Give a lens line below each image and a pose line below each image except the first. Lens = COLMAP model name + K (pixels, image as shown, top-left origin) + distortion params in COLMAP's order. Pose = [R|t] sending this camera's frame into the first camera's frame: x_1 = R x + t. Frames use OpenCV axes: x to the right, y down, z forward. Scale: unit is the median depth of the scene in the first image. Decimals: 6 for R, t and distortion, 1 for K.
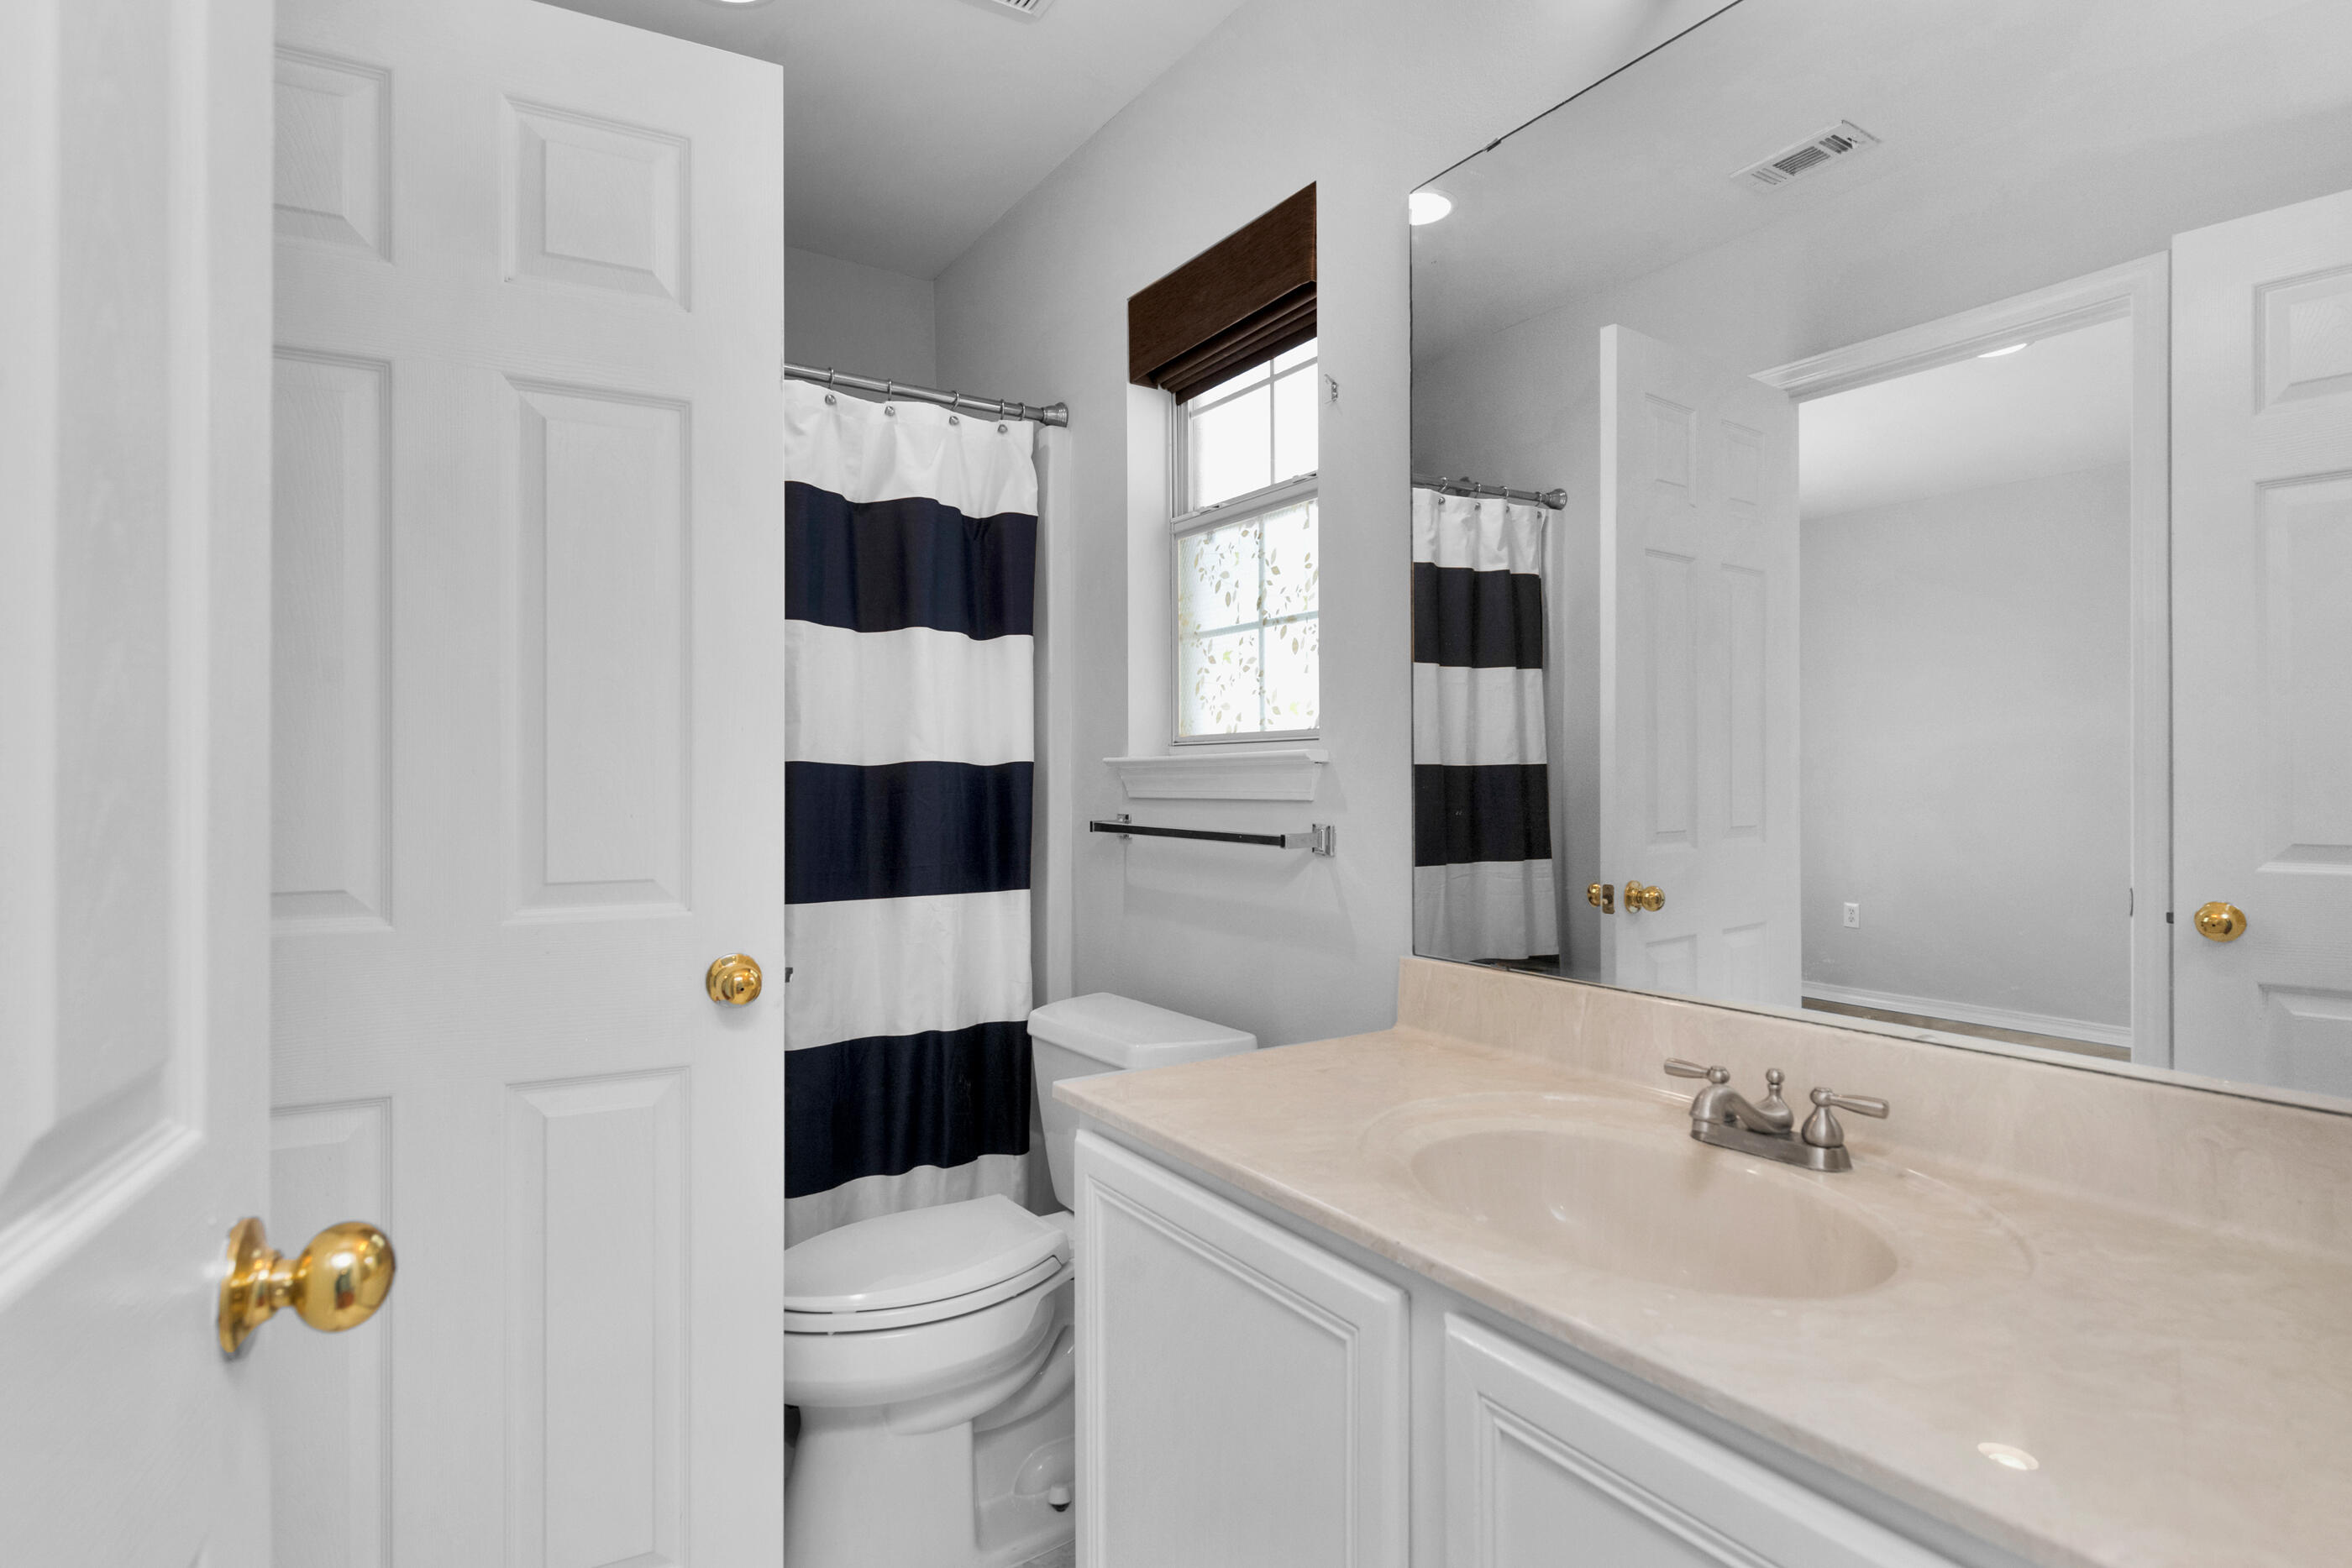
lens RADIAL K [[1222.8, 0, 1176.5], [0, 1222.8, 777.0], [0, 0, 1]] dist [-0.001334, -0.000057]
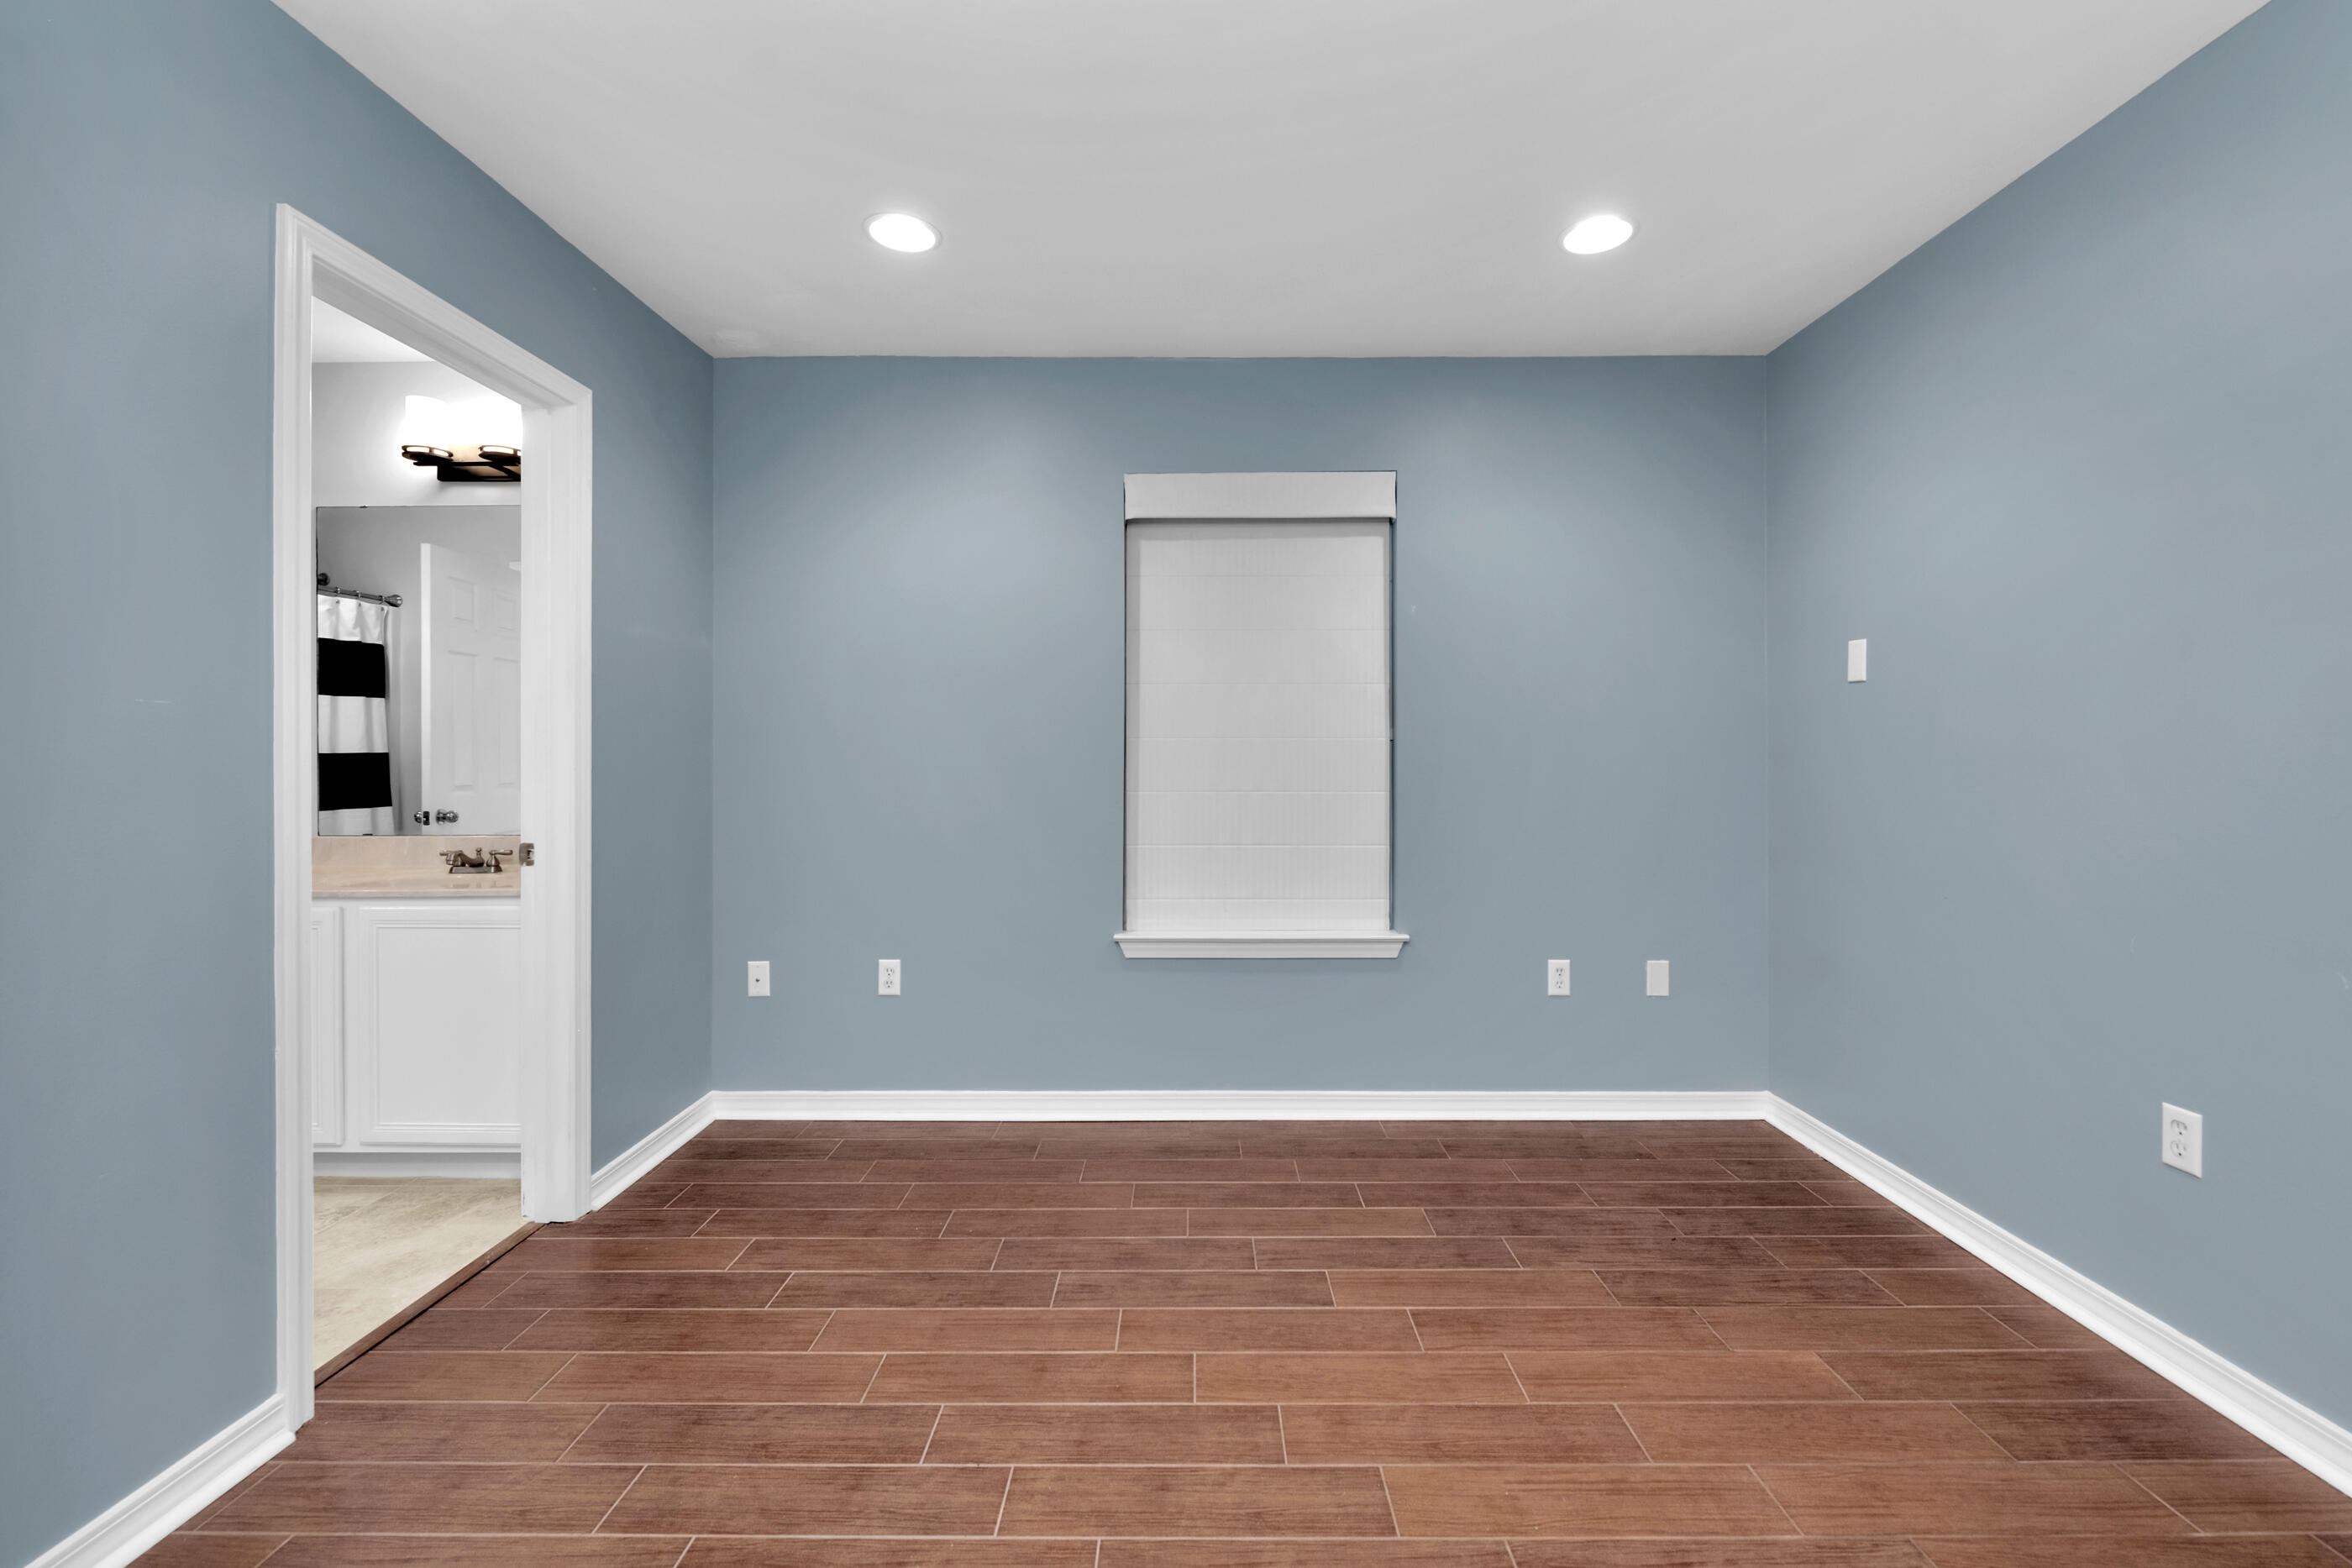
lens RADIAL K [[1006.9, 0, 1228.0], [0, 1006.9, 756.3], [0, 0, 1]] dist [0.000911, -0.001482]
pose [[0.545498, 0.000026, 0.838112, -0.255668], [0.005590, 0.999978, -0.003669, 0.006859], [-0.838094, 0.006686, 0.545486, -0.814572]]
